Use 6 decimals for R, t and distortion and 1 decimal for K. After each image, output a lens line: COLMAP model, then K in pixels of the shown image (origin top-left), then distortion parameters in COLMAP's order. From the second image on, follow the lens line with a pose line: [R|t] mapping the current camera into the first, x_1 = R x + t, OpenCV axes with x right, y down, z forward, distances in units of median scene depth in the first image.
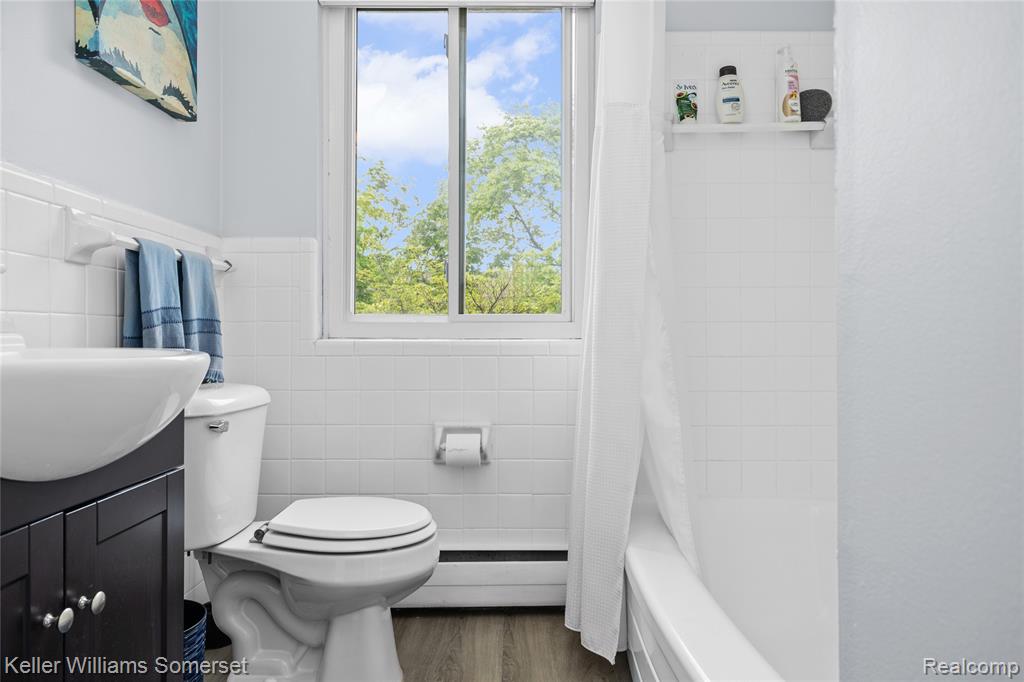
lens RADIAL K [[663.0, 0, 511.9], [0, 663.0, 334.2], [0, 0, 1]] dist [0.017196, -0.003391]
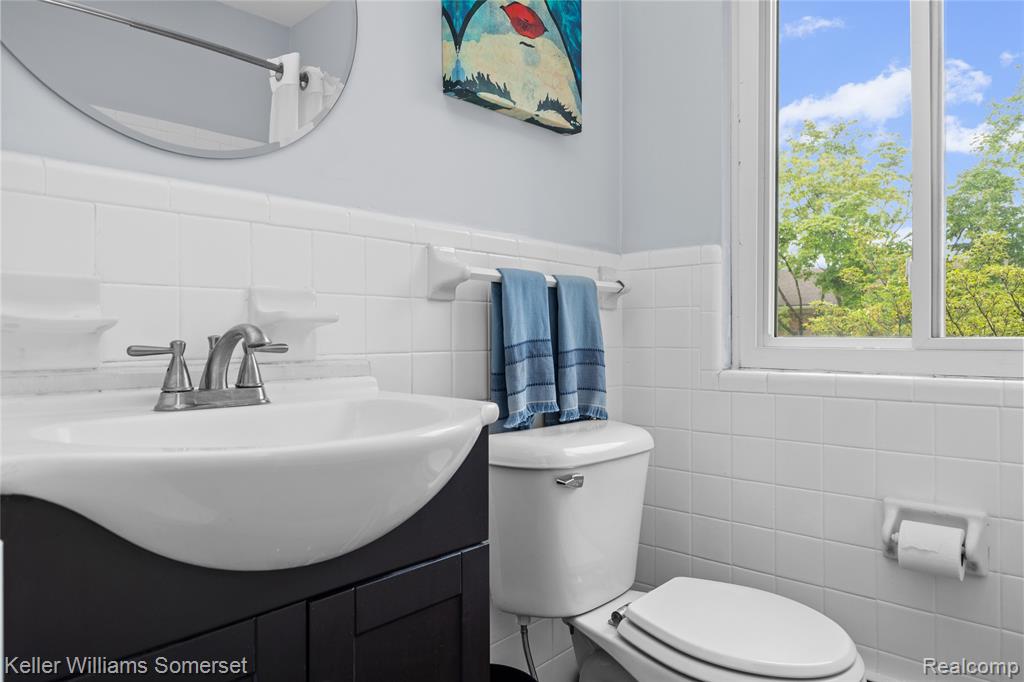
lens RADIAL K [[663.0, 0, 511.9], [0, 663.0, 334.2], [0, 0, 1]] dist [0.017196, -0.003391]
pose [[0.747685, -0.004657, -0.664037, 0.065647], [0.005737, 0.999983, -0.000554, -0.046148], [0.664029, -0.003395, 0.747700, 0.280622]]
